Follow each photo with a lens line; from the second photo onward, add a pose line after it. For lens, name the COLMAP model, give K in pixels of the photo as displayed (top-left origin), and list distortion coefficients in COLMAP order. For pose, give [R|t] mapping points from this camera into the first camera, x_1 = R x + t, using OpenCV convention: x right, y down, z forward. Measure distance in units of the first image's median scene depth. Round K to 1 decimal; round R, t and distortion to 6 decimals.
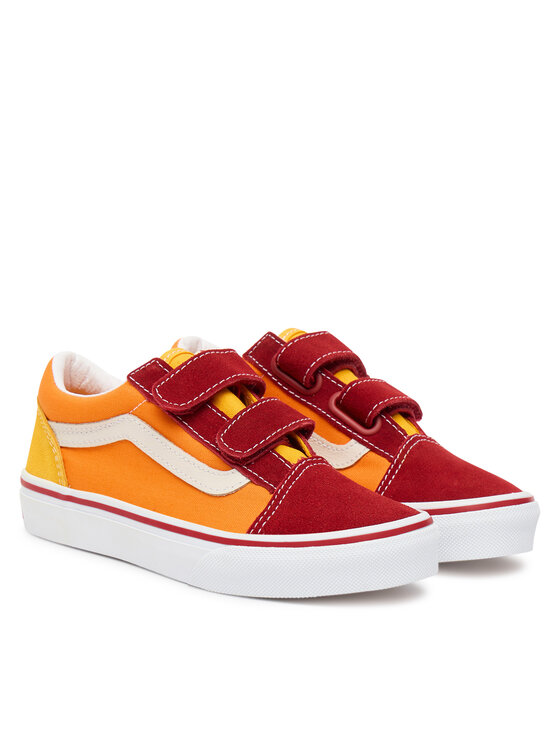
lens RADIAL K [[2193.7, 0, 280.3], [0, 2193.7, 372.4], [0, 0, 1]] dist [-1.191697, 0.000000]
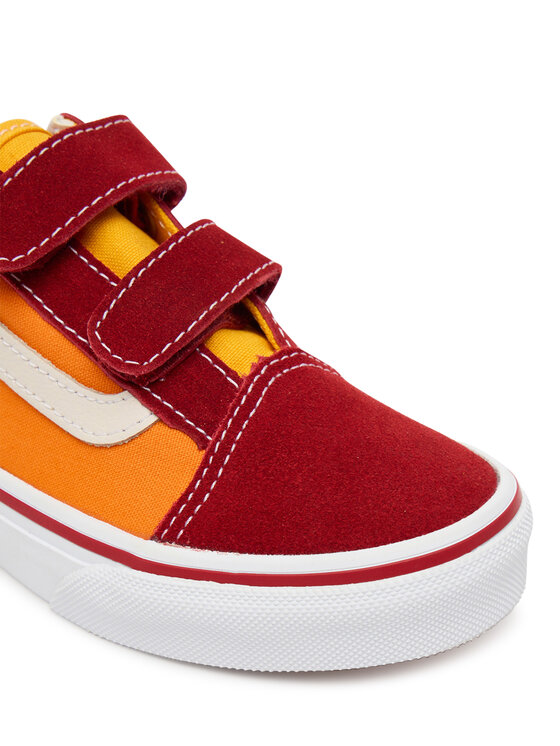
lens RADIAL K [[1234.4, 0, 279.8], [0, 1234.4, 372.7], [0, 0, 1]] dist [-0.026305, 0.000000]
pose [[0.998973, -0.029358, 0.034521, 0.004550], [0.015497, 0.937165, 0.348542, -0.058151], [-0.042584, -0.347649, 0.936657, 0.736007]]
